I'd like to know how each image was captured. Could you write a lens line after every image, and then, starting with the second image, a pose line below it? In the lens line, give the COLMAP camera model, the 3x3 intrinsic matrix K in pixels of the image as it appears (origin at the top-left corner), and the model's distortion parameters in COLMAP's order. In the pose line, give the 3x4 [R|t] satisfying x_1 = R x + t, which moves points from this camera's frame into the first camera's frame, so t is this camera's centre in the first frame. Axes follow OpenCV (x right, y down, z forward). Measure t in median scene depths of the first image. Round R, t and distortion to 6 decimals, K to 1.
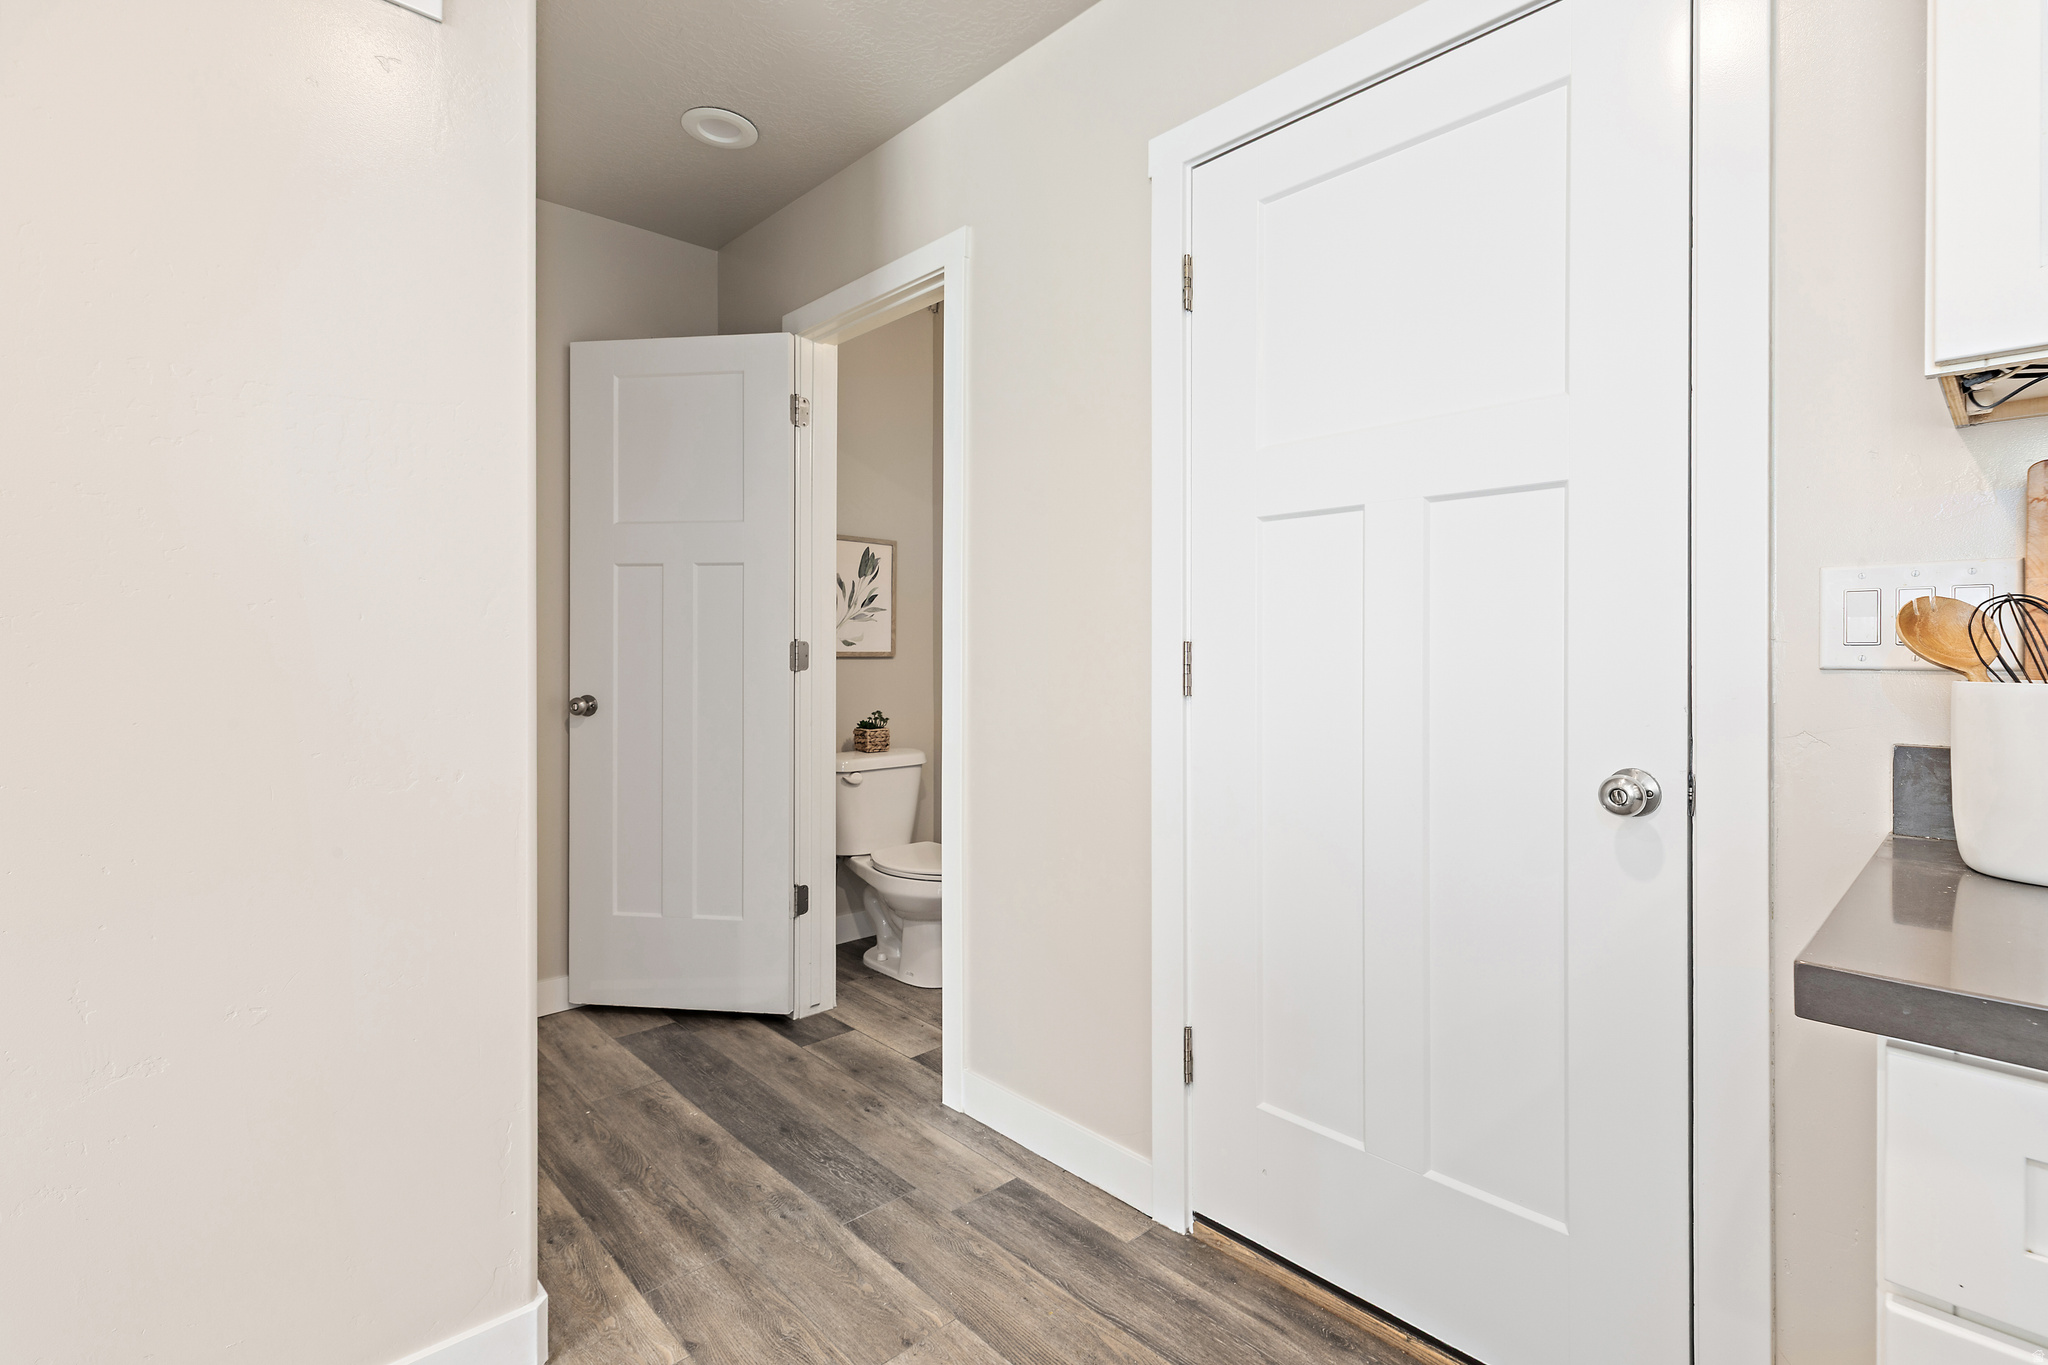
lens RADIAL K [[954.8, 0, 1040.3], [0, 954.8, 652.9], [0, 0, 1]] dist [0.012062, -0.000440]
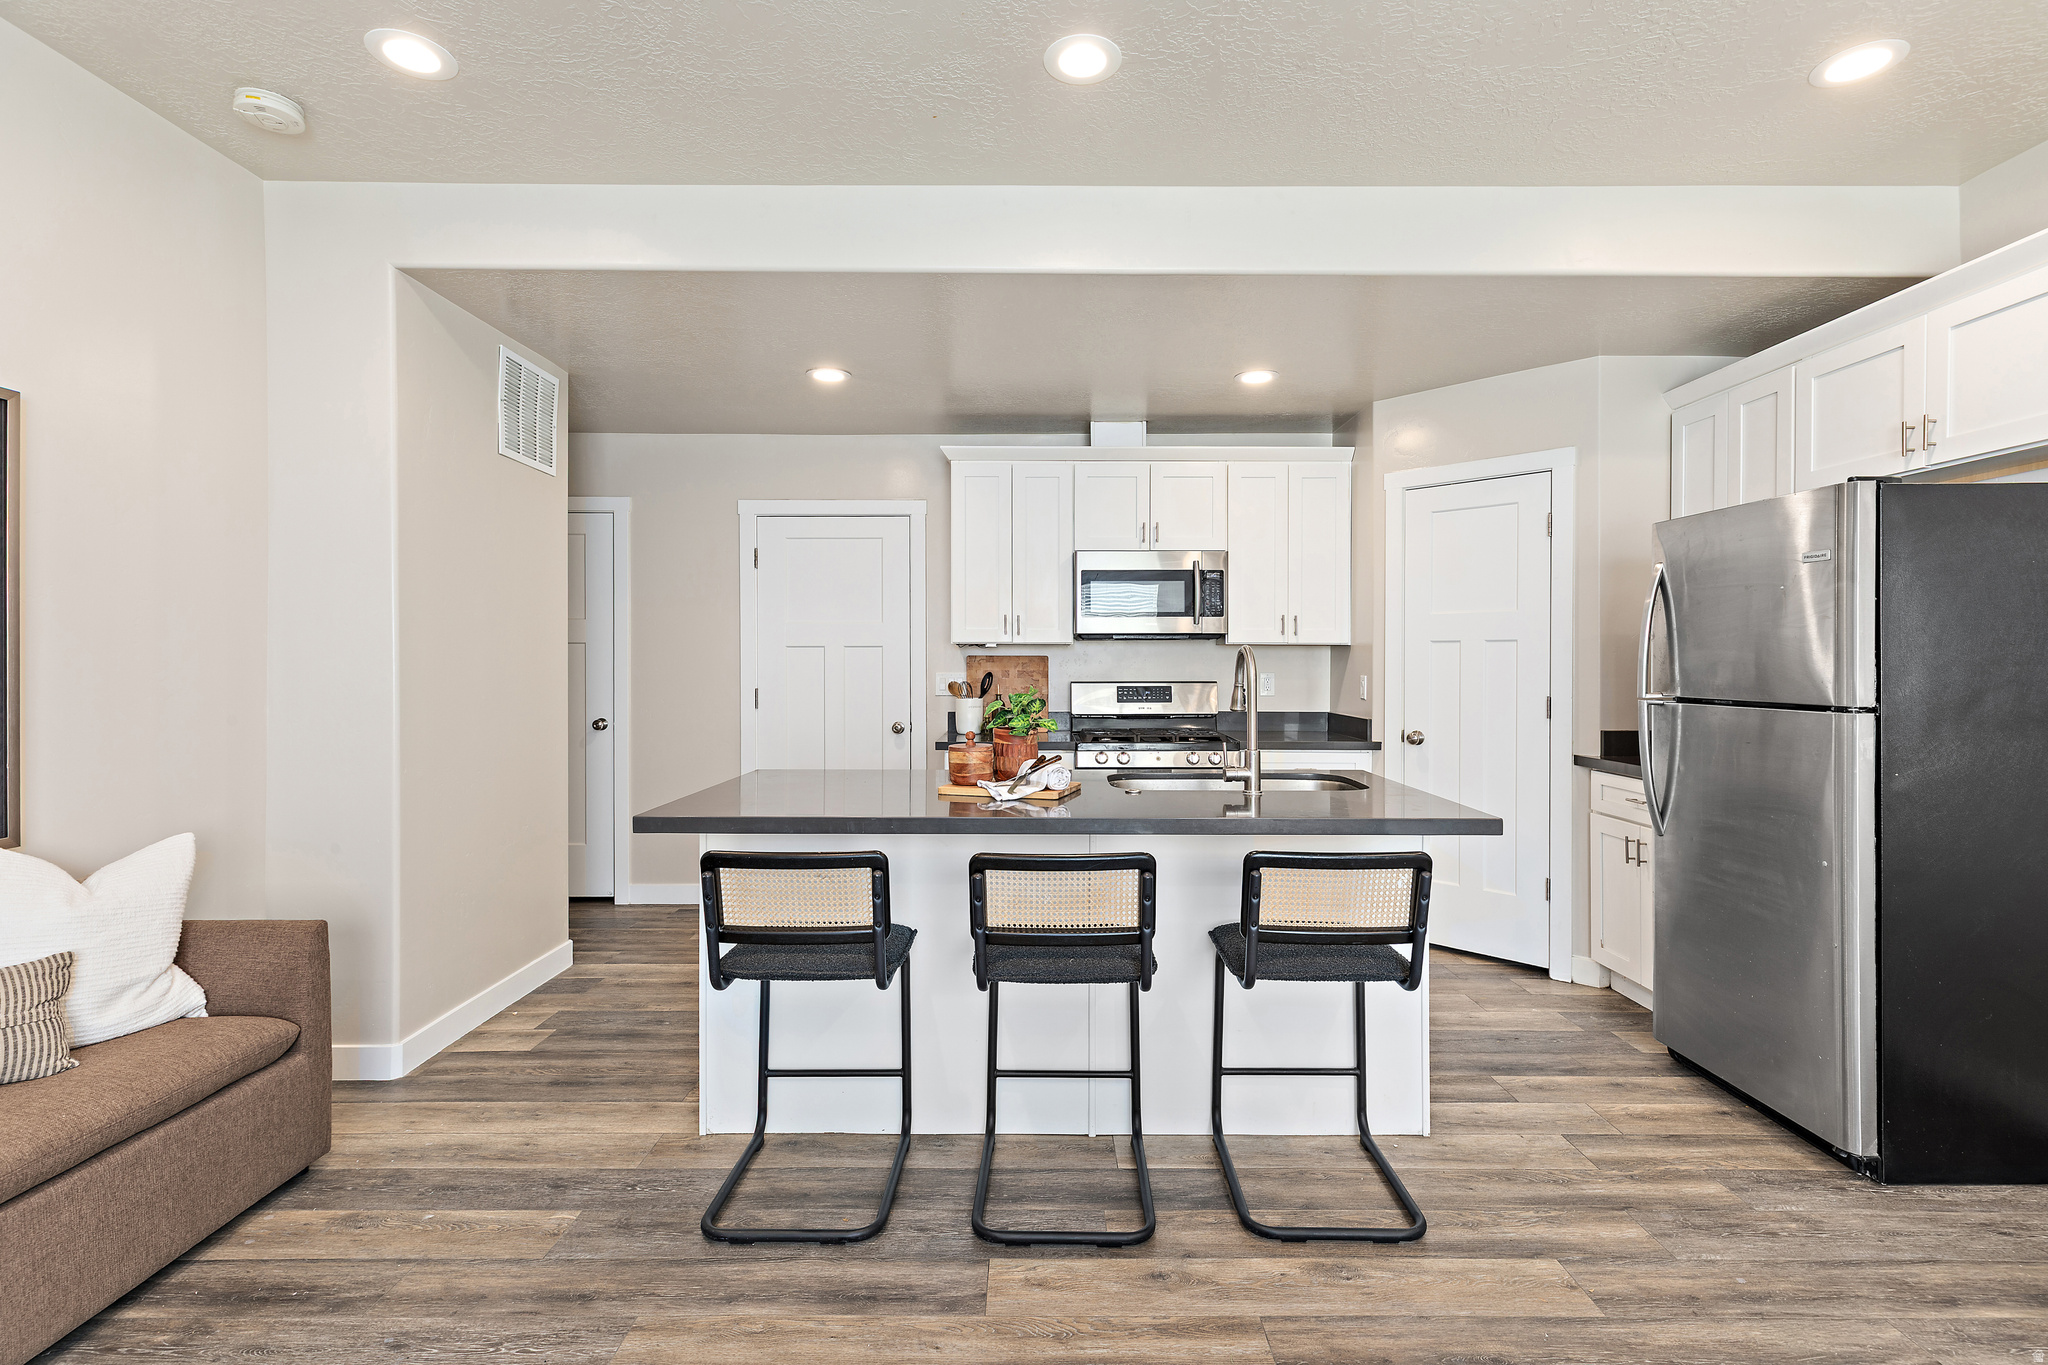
lens RADIAL K [[949.2, 0, 1034.5], [0, 949.2, 667.6], [0, 0, 1]] dist [0.010273, -0.000547]
pose [[0.688152, -0.002816, 0.725562, -1.878239], [-0.000607, 0.999990, 0.004456, -0.123953], [-0.725567, -0.003507, 0.688143, -2.145289]]
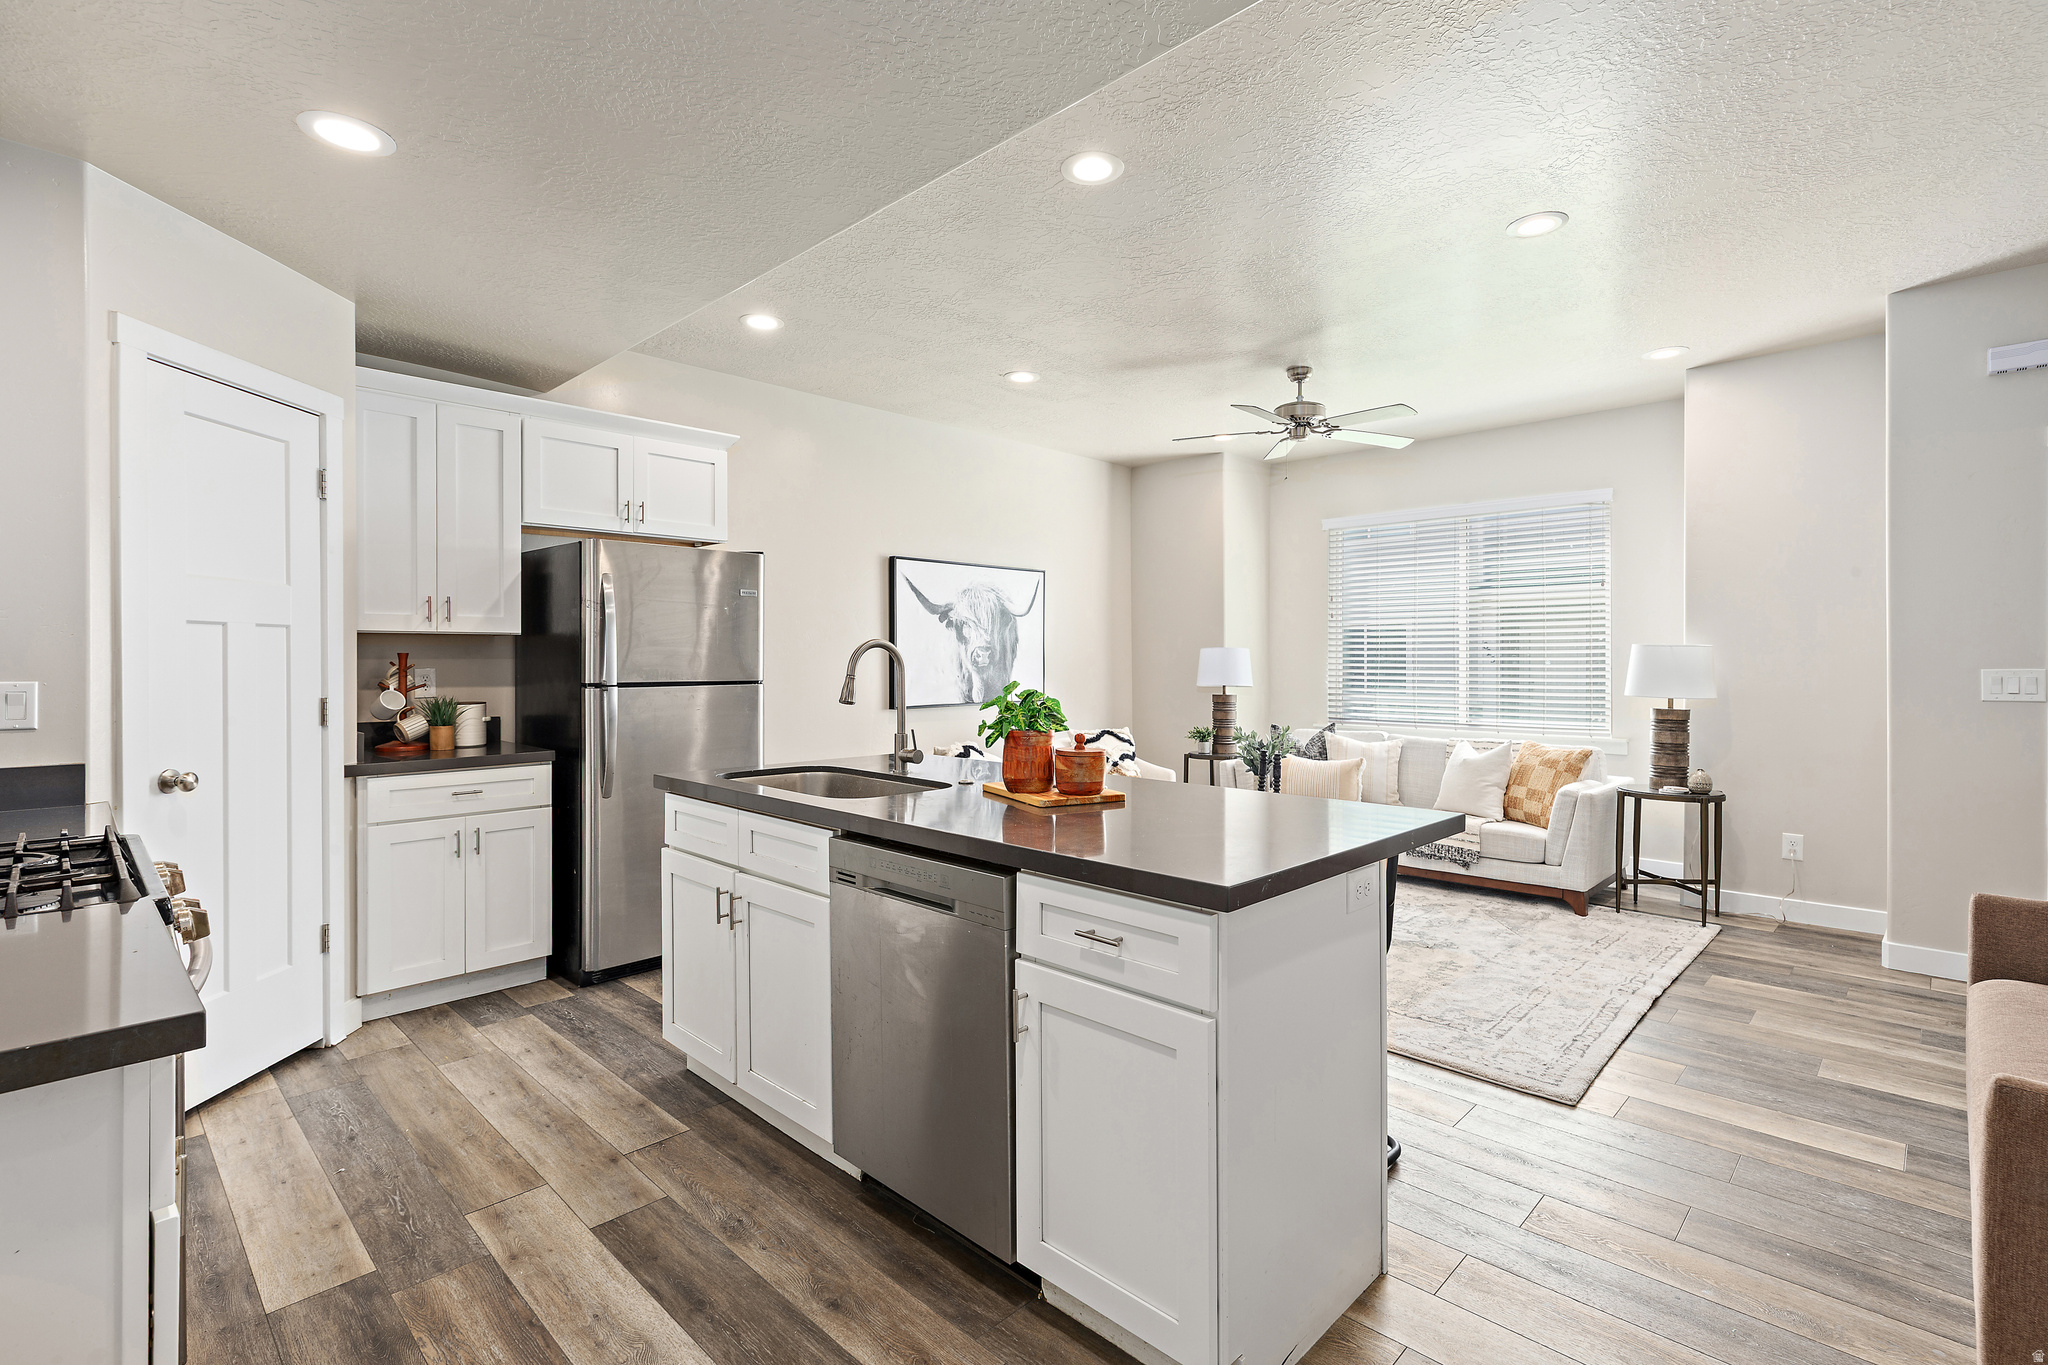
lens RADIAL K [[954.8, 0, 1040.3], [0, 954.8, 652.9], [0, 0, 1]] dist [0.012062, -0.000440]
pose [[-0.998924, 0.000819, -0.046378, -0.245174], [0.000960, 0.999995, -0.003007, -0.125512], [0.046375, -0.003048, -0.998919, 1.345745]]
